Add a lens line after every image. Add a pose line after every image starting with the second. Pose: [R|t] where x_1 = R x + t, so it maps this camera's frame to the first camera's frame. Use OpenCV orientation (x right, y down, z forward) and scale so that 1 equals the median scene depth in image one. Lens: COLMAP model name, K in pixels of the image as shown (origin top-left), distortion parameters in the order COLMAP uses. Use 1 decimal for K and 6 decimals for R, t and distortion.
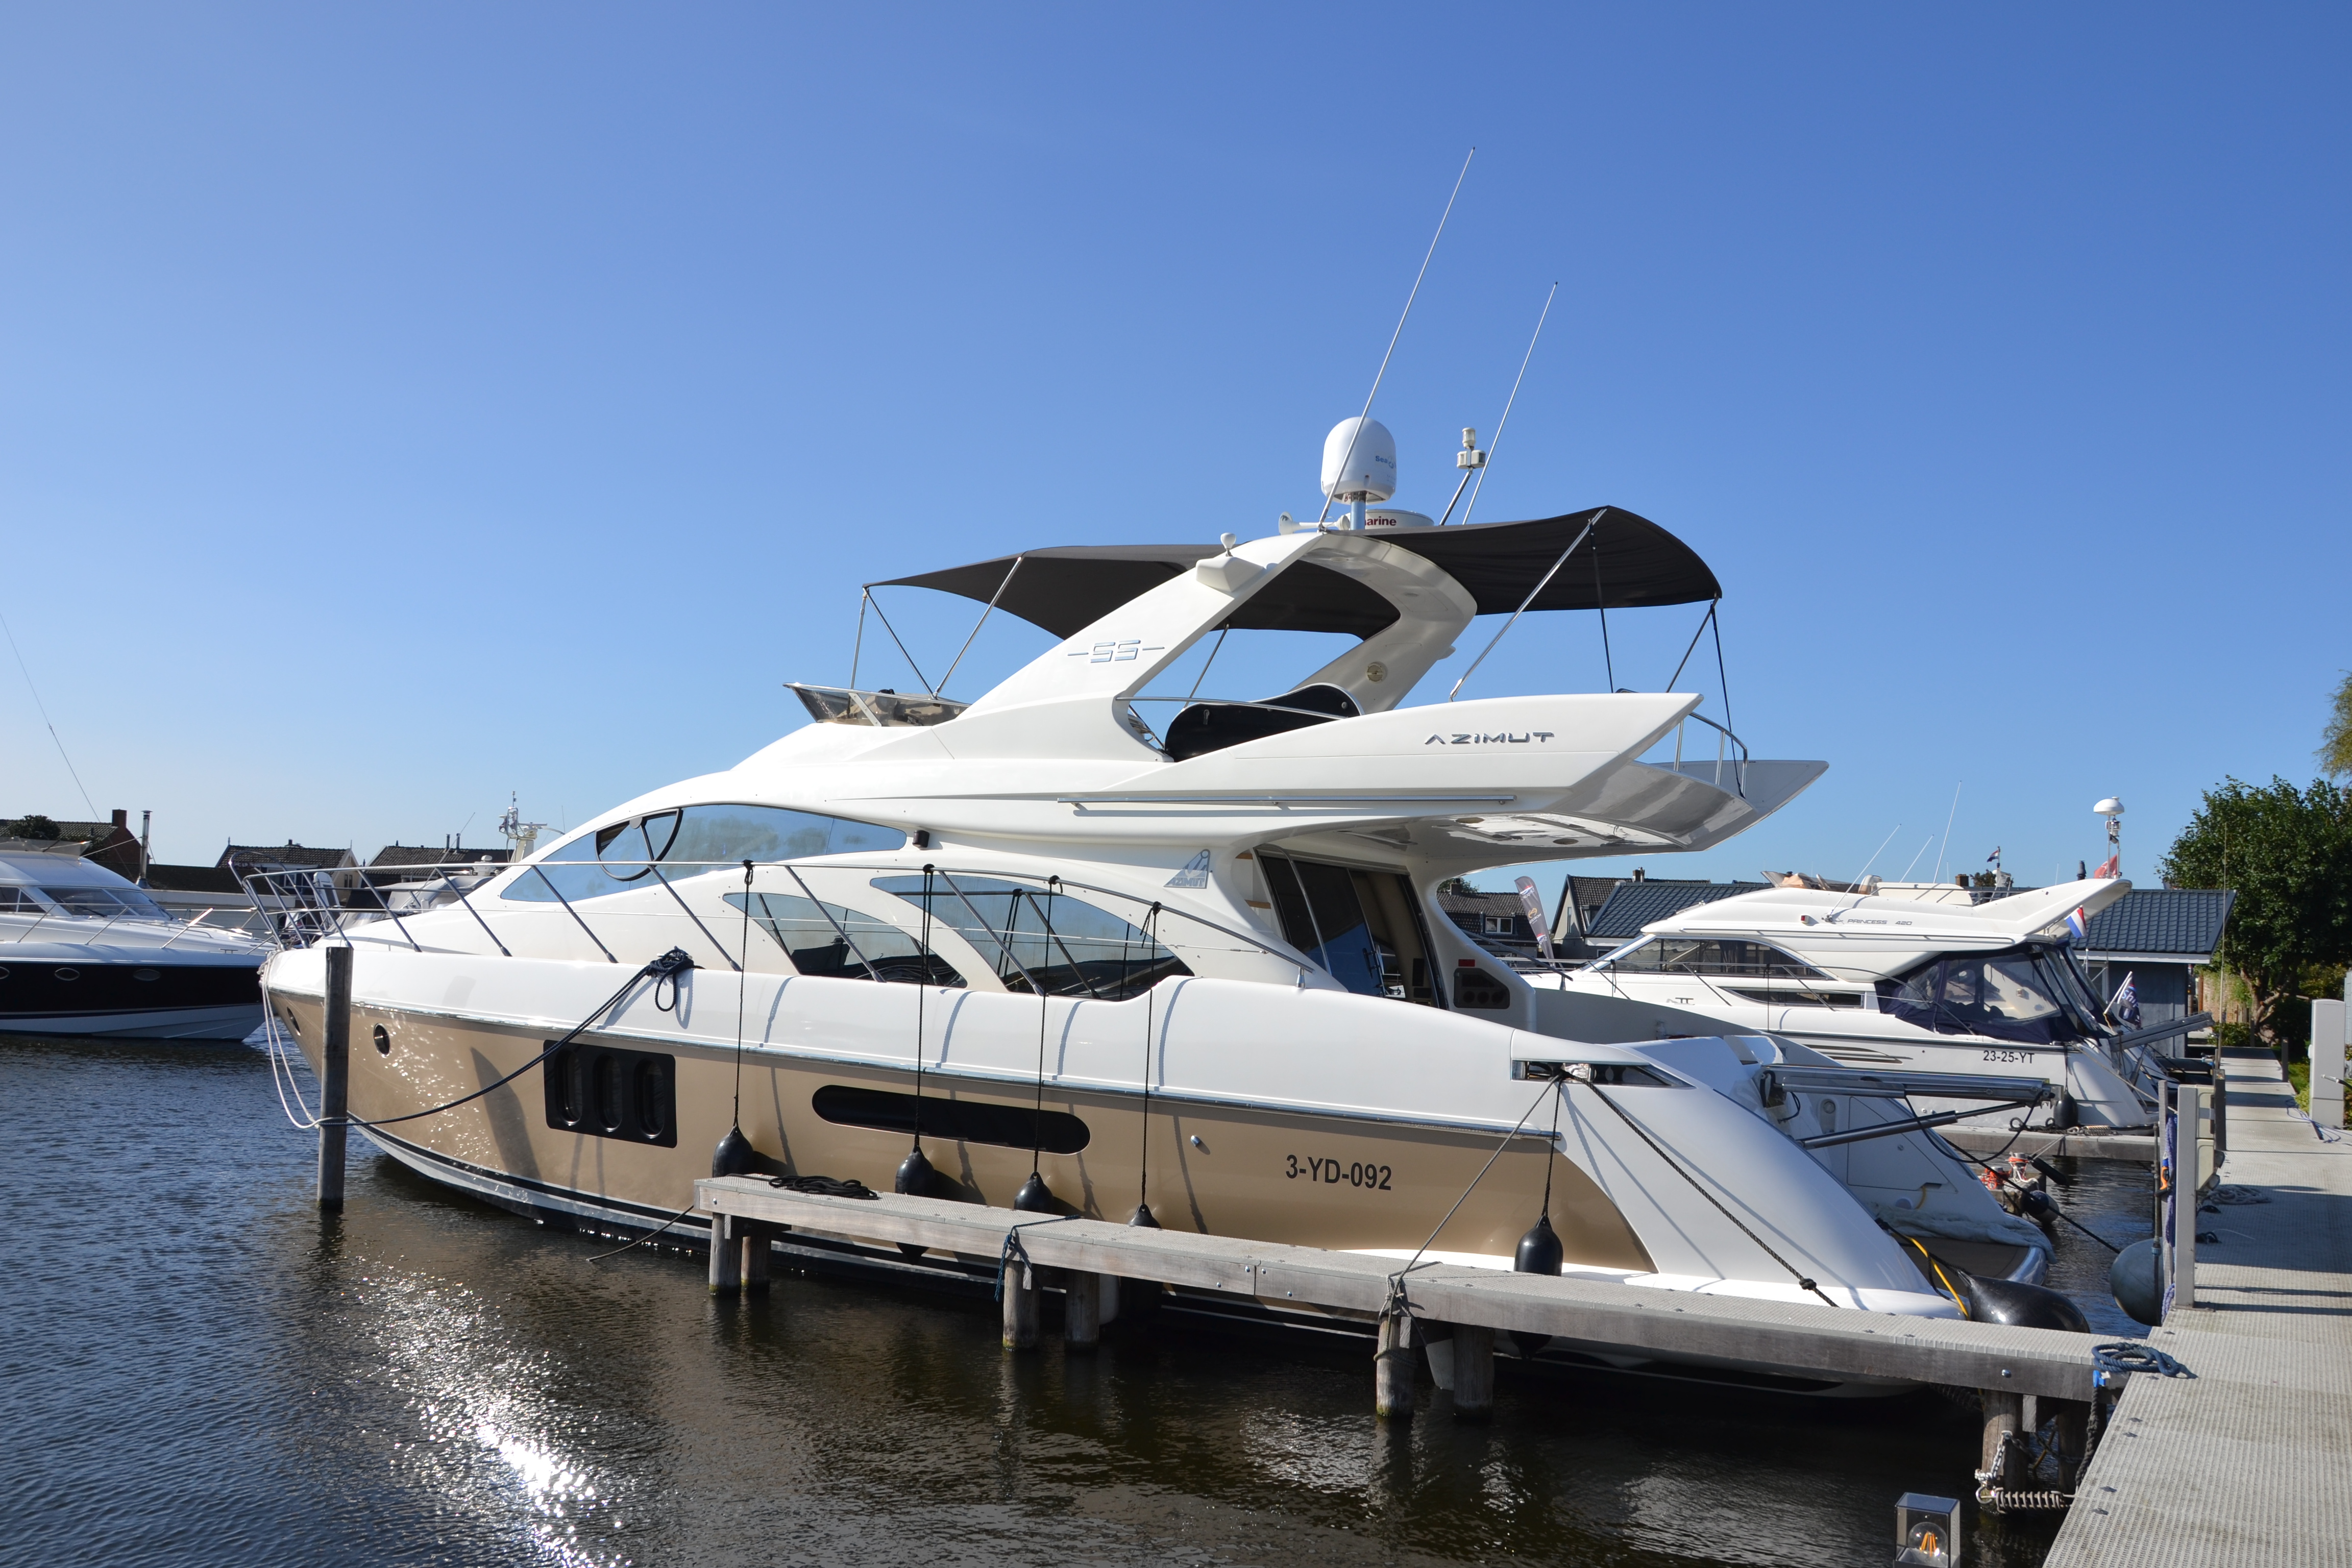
lens RADIAL K [[1841.3, 0, 1176.1], [0, 1841.3, 785.0], [0, 0, 1]] dist [-0.083379, -0.002672]
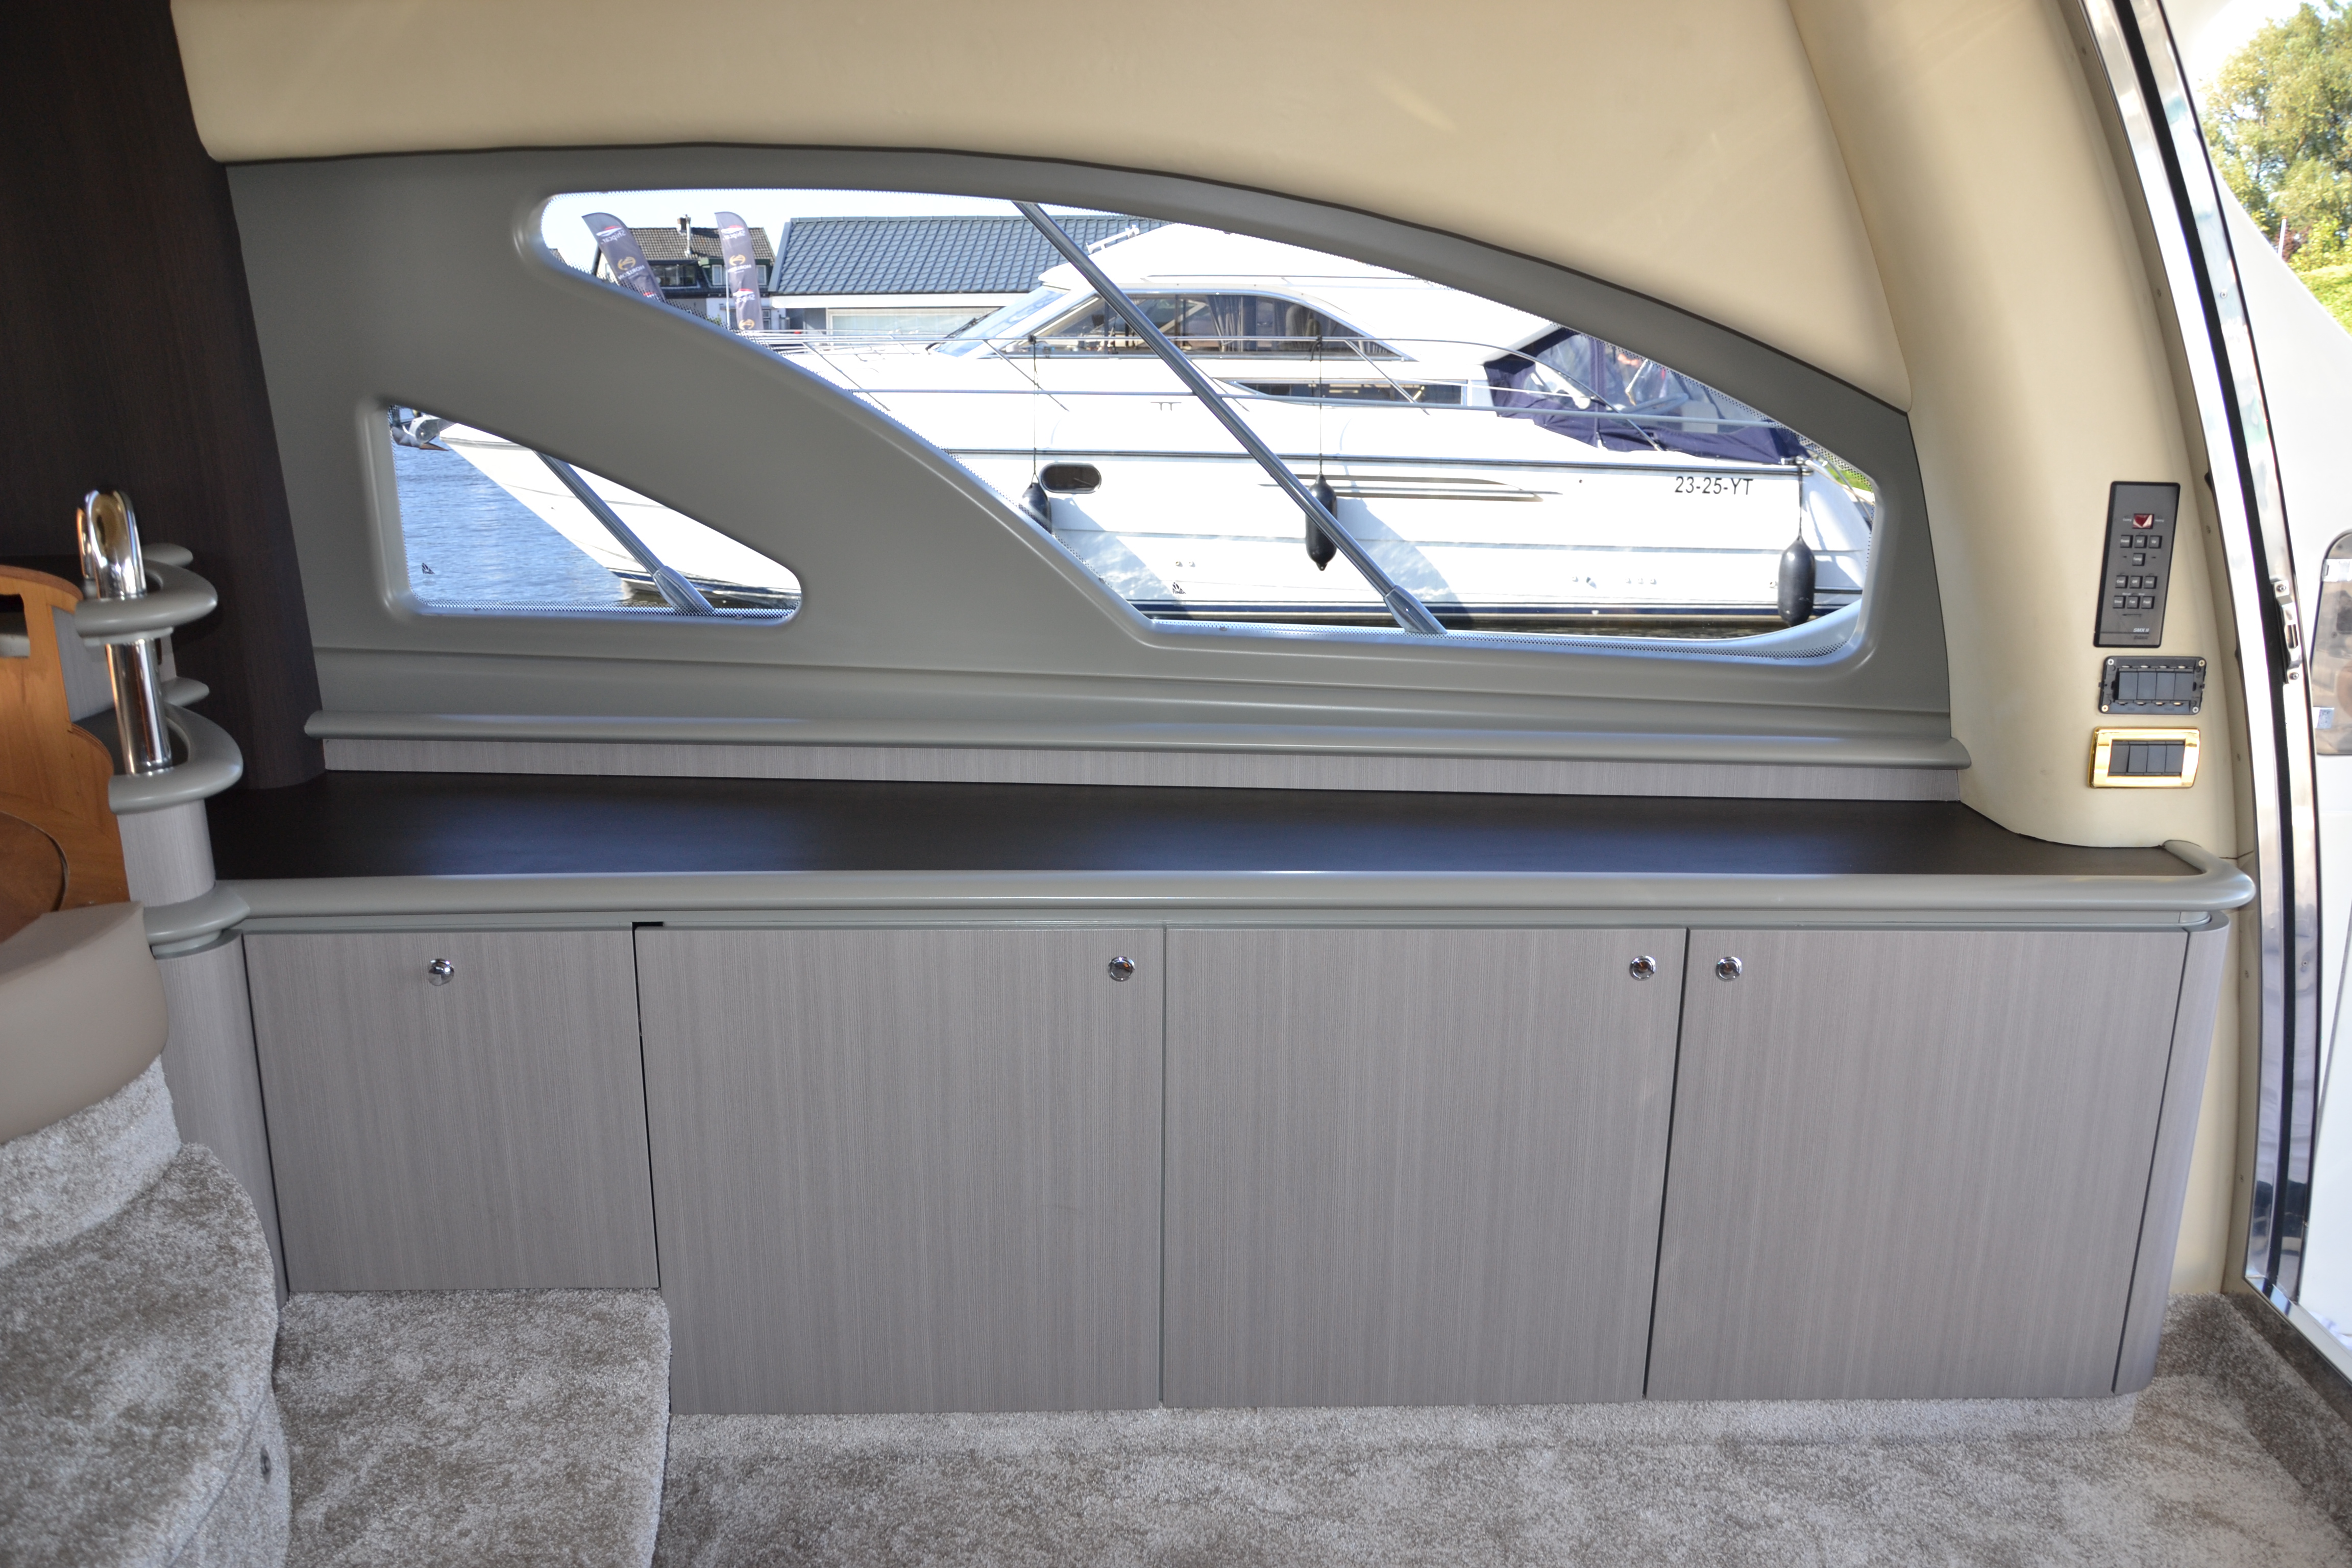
lens RADIAL K [[1841.3, 0, 1175.9], [0, 1841.3, 785.3], [0, 0, 1]] dist [-0.083379, -0.002672]
pose [[0.865188, -0.150808, 0.478232, -0.004781], [-0.020404, 0.942327, 0.334072, 0.043174], [-0.501032, -0.298793, 0.812213, 0.549808]]
